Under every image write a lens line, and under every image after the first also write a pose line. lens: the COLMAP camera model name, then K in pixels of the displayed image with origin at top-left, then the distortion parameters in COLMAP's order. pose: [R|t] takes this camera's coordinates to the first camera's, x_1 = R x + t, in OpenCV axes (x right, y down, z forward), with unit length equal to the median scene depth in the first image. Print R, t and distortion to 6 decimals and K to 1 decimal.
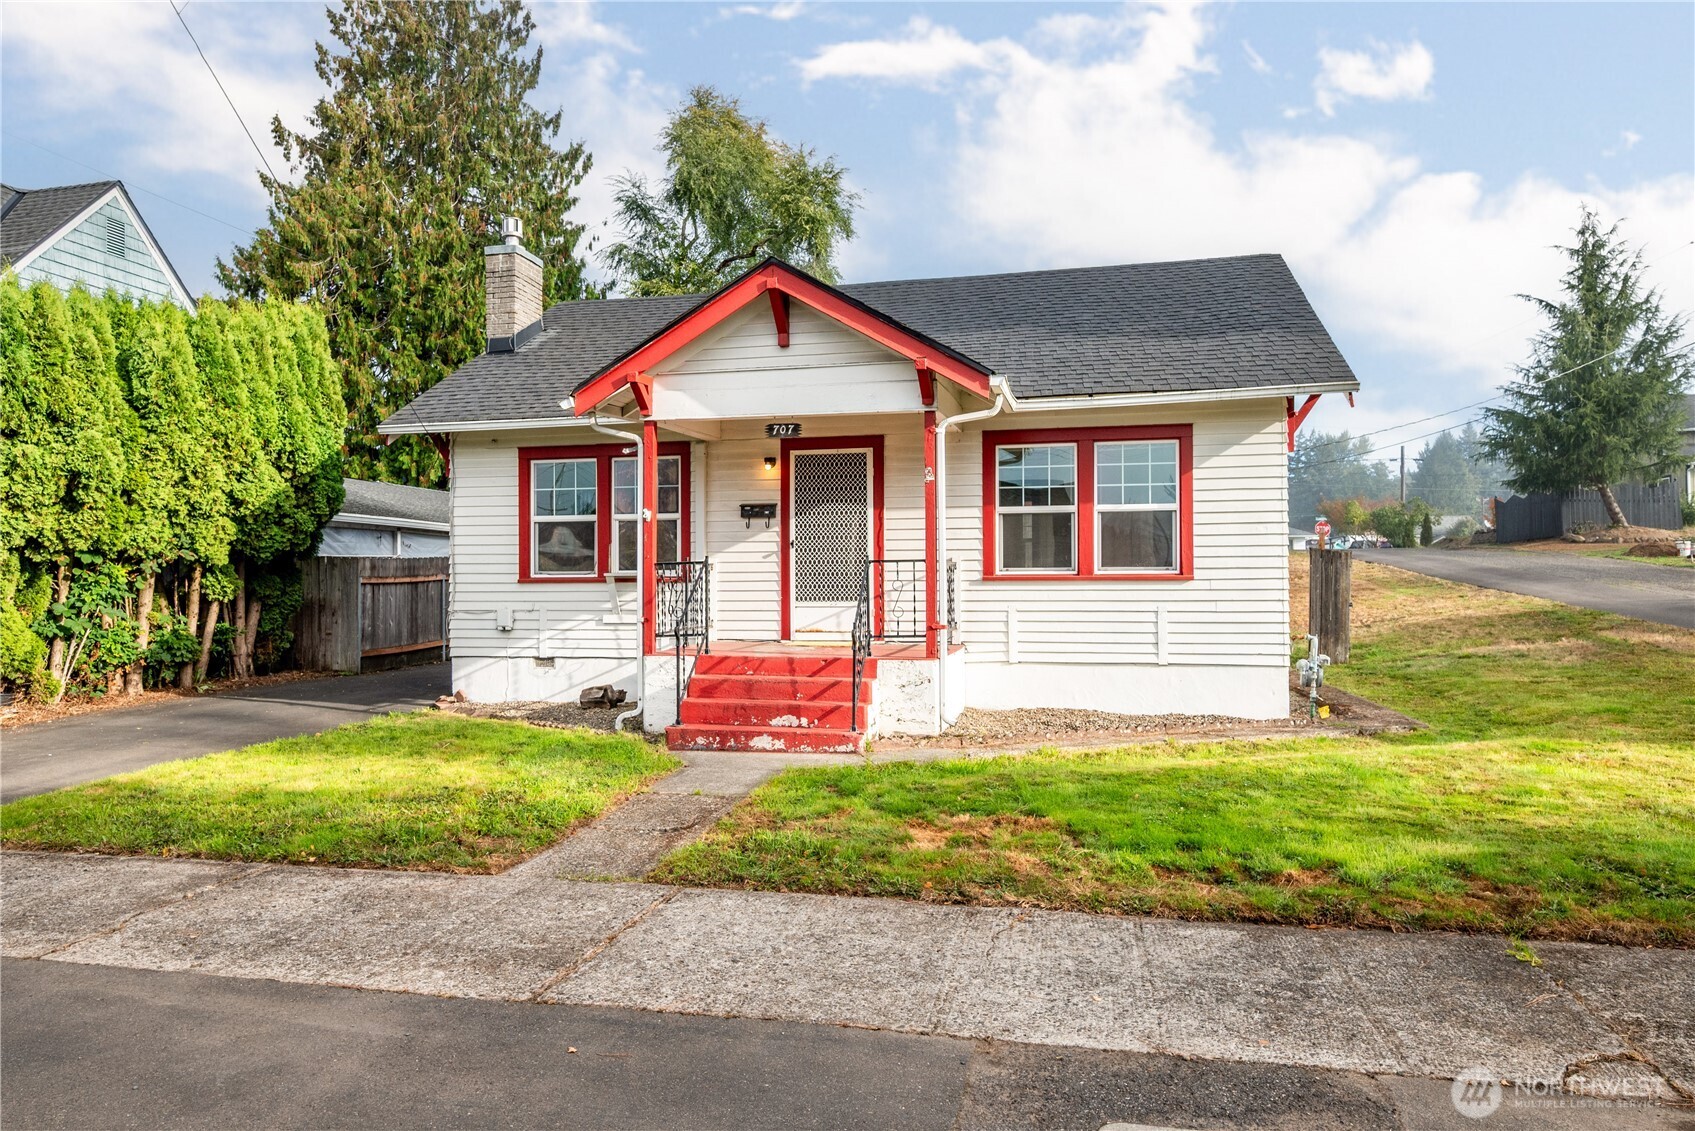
lens RADIAL K [[1108.0, 0, 837.8], [0, 1108.0, 576.5], [0, 0, 1]] dist [-0.003501, 0.001281]
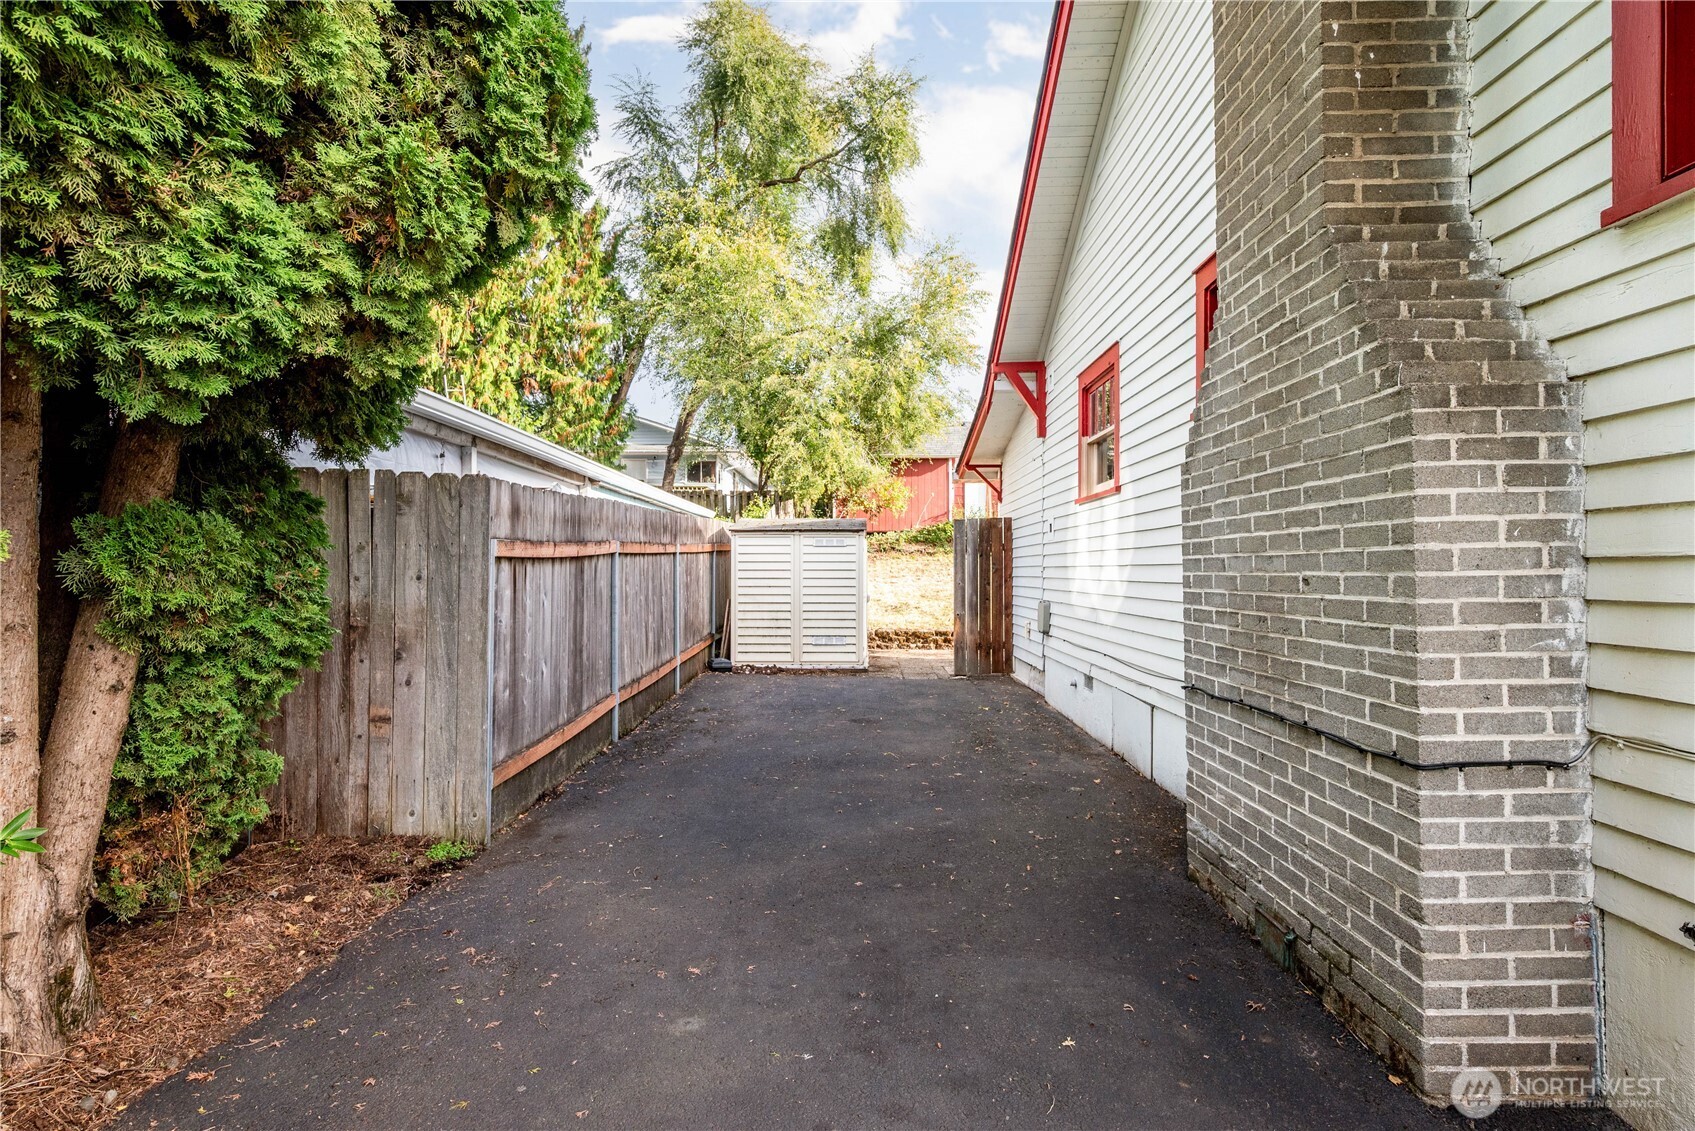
lens RADIAL K [[881.1, 0, 850.6], [0, 881.1, 560.7], [0, 0, 1]] dist [-0.001278, -0.000597]
pose [[0.978388, 0.008831, 0.206588, -0.544737], [-0.008666, 0.999961, -0.001707, 0.009460], [-0.206595, -0.000120, 0.978427, 1.041310]]
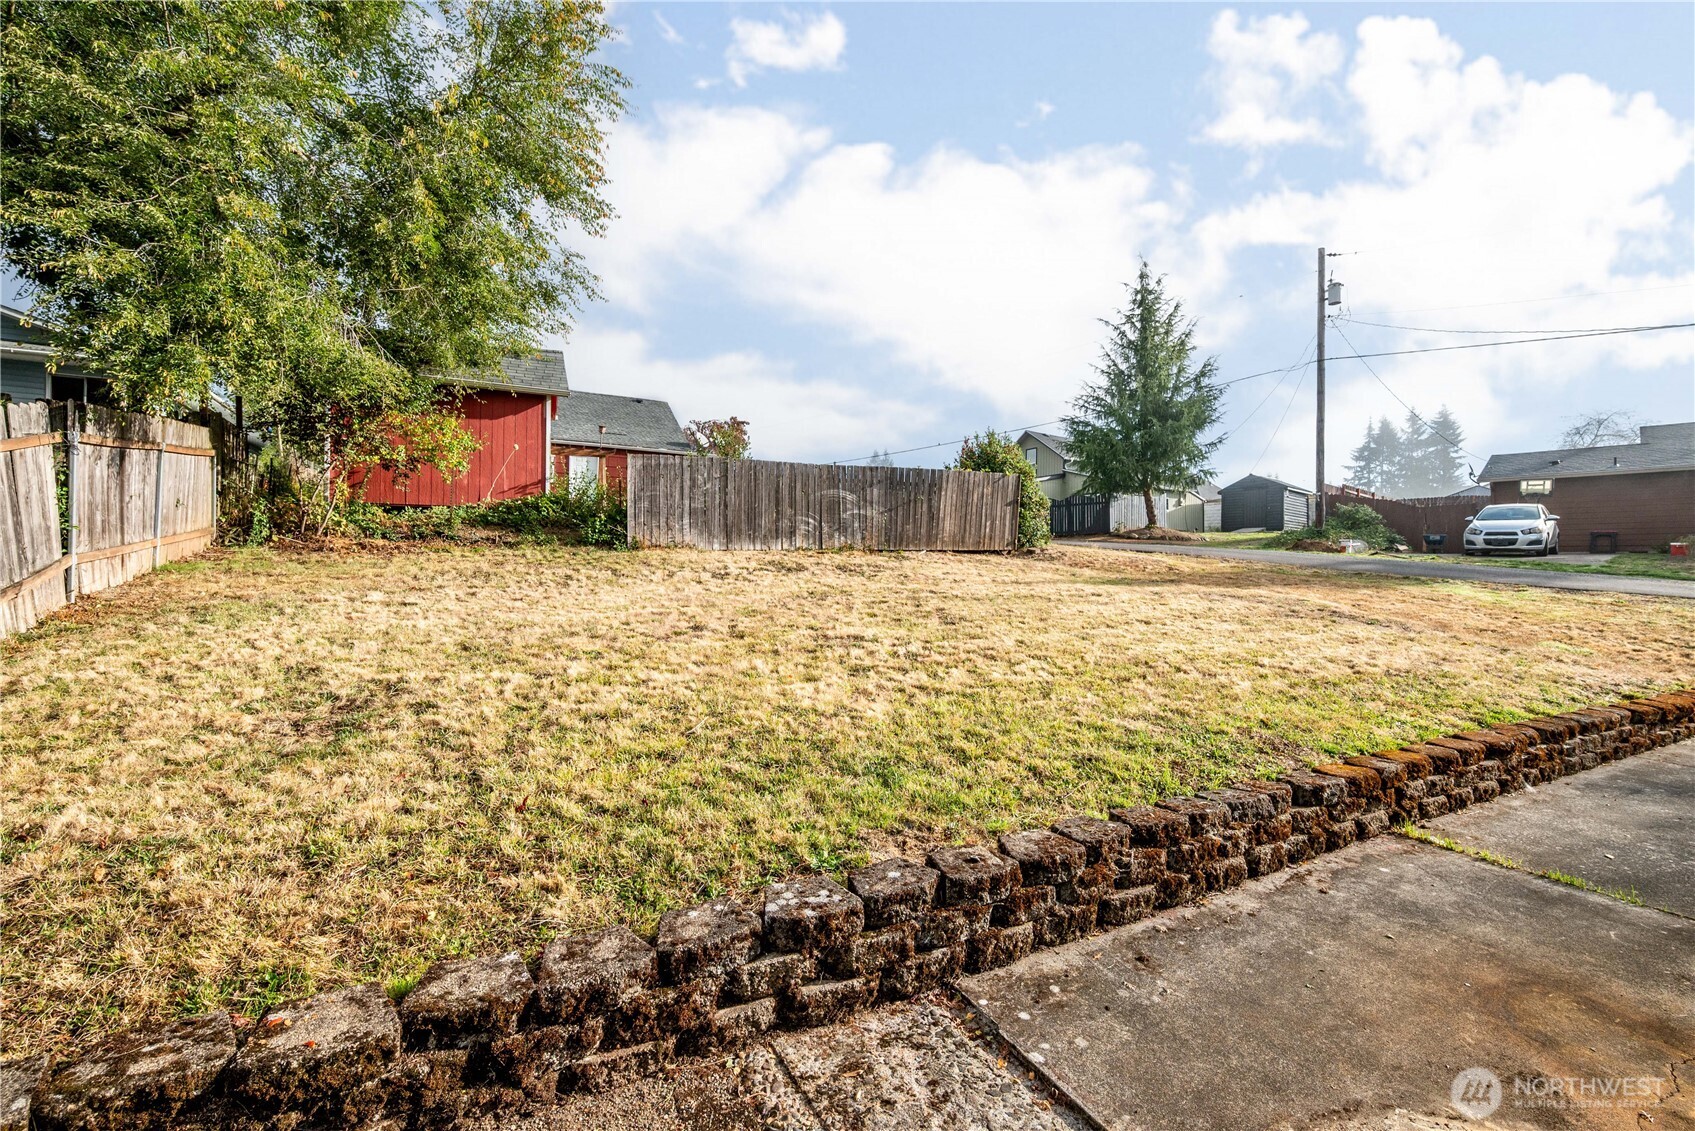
lens RADIAL K [[725.5, 0, 844.5], [0, 725.5, 569.6], [0, 0, 1]] dist [-0.001426, 0.000098]
pose [[0.761190, 0.009244, 0.648463, -0.241229], [-0.018703, 0.999795, 0.007701, 0.006781], [-0.648259, -0.017990, 0.761207, 1.933617]]
